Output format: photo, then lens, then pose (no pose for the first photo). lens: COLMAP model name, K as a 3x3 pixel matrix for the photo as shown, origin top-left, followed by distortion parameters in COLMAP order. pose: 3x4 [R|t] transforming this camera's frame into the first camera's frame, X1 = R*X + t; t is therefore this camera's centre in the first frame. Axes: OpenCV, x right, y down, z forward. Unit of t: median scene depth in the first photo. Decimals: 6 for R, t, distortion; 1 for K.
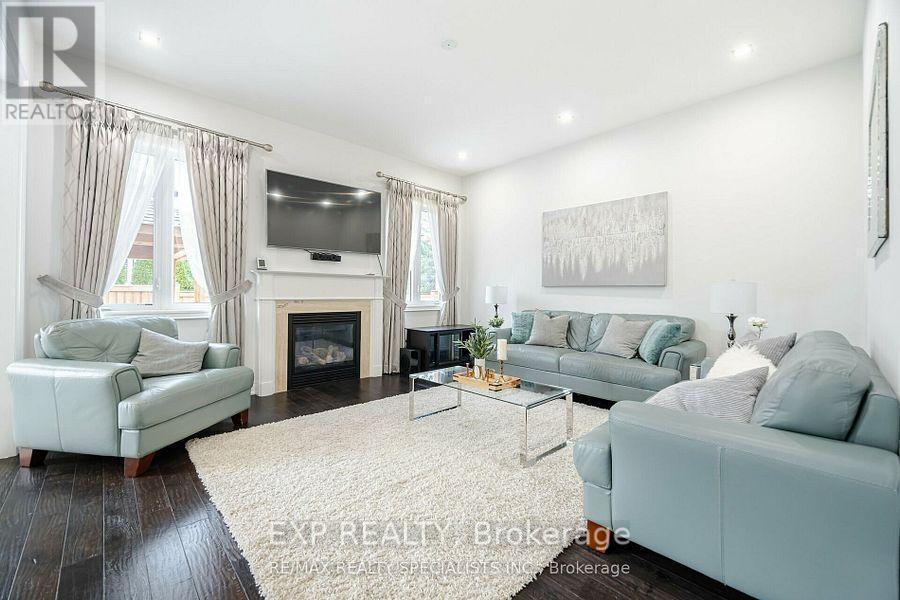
lens RADIAL K [[370.6, 0, 435.8], [0, 370.6, 293.8], [0, 0, 1]] dist [0.002035, 0.000319]
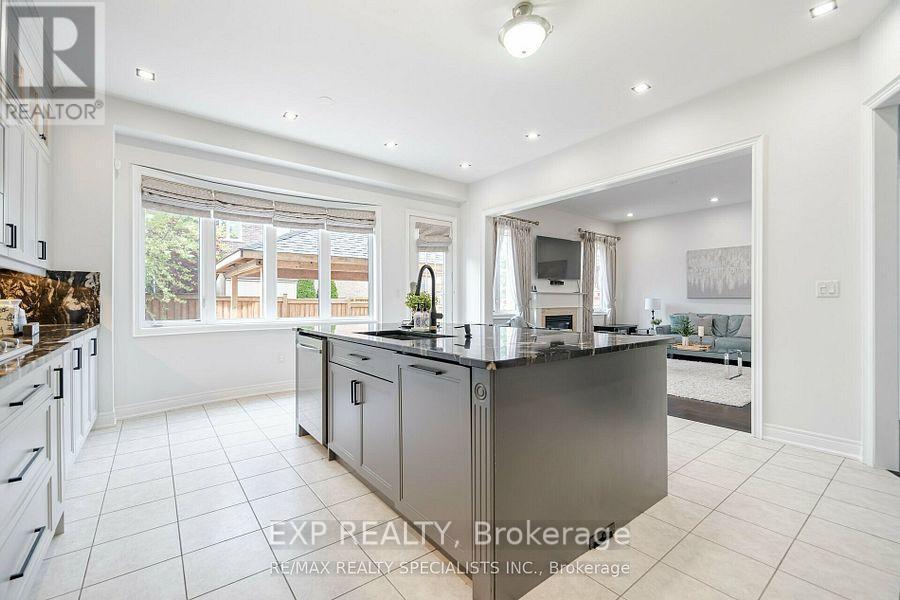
lens RADIAL K [[370.6, 0, 448.3], [0, 370.6, 302.0], [0, 0, 1]] dist [0.002035, 0.000319]
pose [[0.995258, -0.010046, -0.096748, -0.607502], [0.010030, 0.999949, -0.000651, -0.014596], [0.096750, -0.000322, 0.995309, -0.701091]]
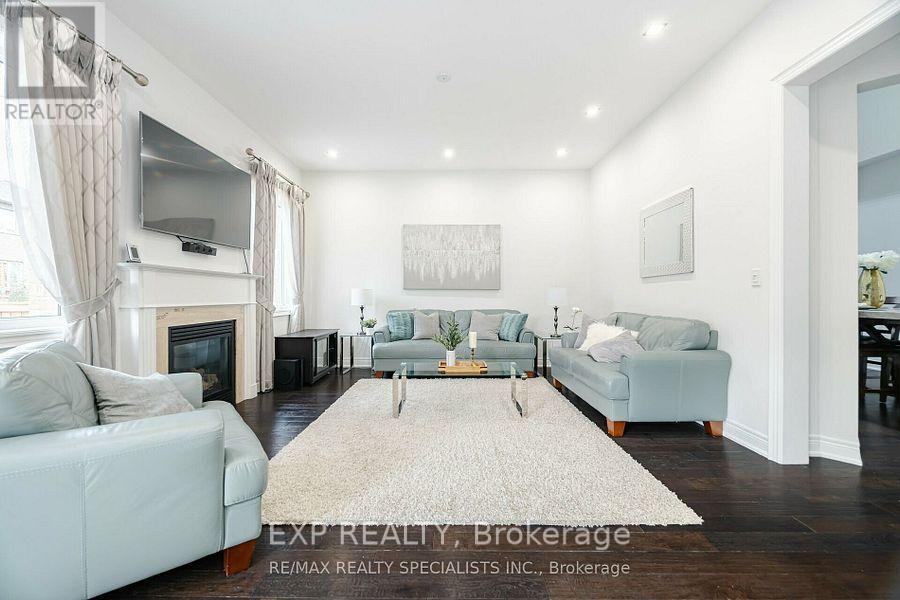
lens RADIAL K [[370.6, 0, 452.1], [0, 370.6, 297.6], [0, 0, 1]] dist [0.002035, 0.000319]
pose [[0.684320, -0.012664, 0.729072, -0.479982], [0.008141, 0.999920, 0.009727, -0.003837], [-0.729137, -0.000721, 0.684368, 0.119002]]
